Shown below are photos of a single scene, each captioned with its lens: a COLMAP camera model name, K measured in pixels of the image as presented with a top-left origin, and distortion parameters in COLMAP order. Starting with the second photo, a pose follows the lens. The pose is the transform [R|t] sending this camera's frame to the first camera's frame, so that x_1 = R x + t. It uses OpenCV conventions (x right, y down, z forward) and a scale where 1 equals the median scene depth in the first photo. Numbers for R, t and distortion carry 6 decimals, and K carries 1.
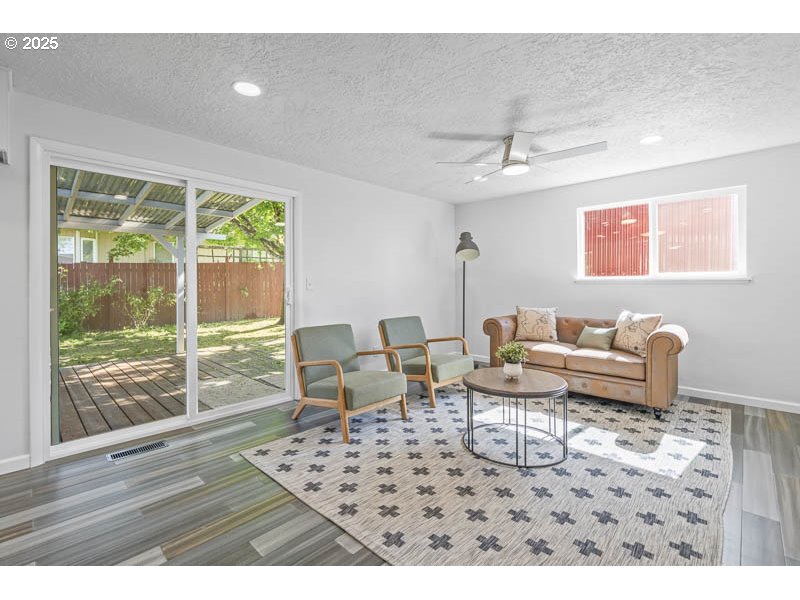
lens RADIAL K [[370.7, 0, 399.6], [0, 370.7, 284.6], [0, 0, 1]] dist [-0.004132, -0.000070]
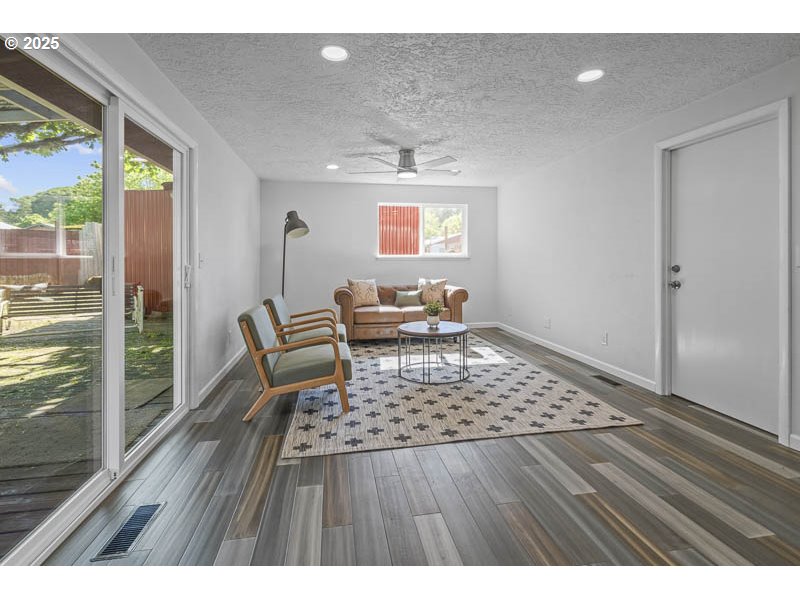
lens RADIAL K [[377.9, 0, 399.2], [0, 377.9, 257.4], [0, 0, 1]] dist [-0.003500, -0.000130]
pose [[0.588797, 0.004552, 0.808268, -0.898809], [0.006814, 0.999921, -0.010595, 0.002999], [-0.808253, 0.011746, 0.588719, 0.243460]]
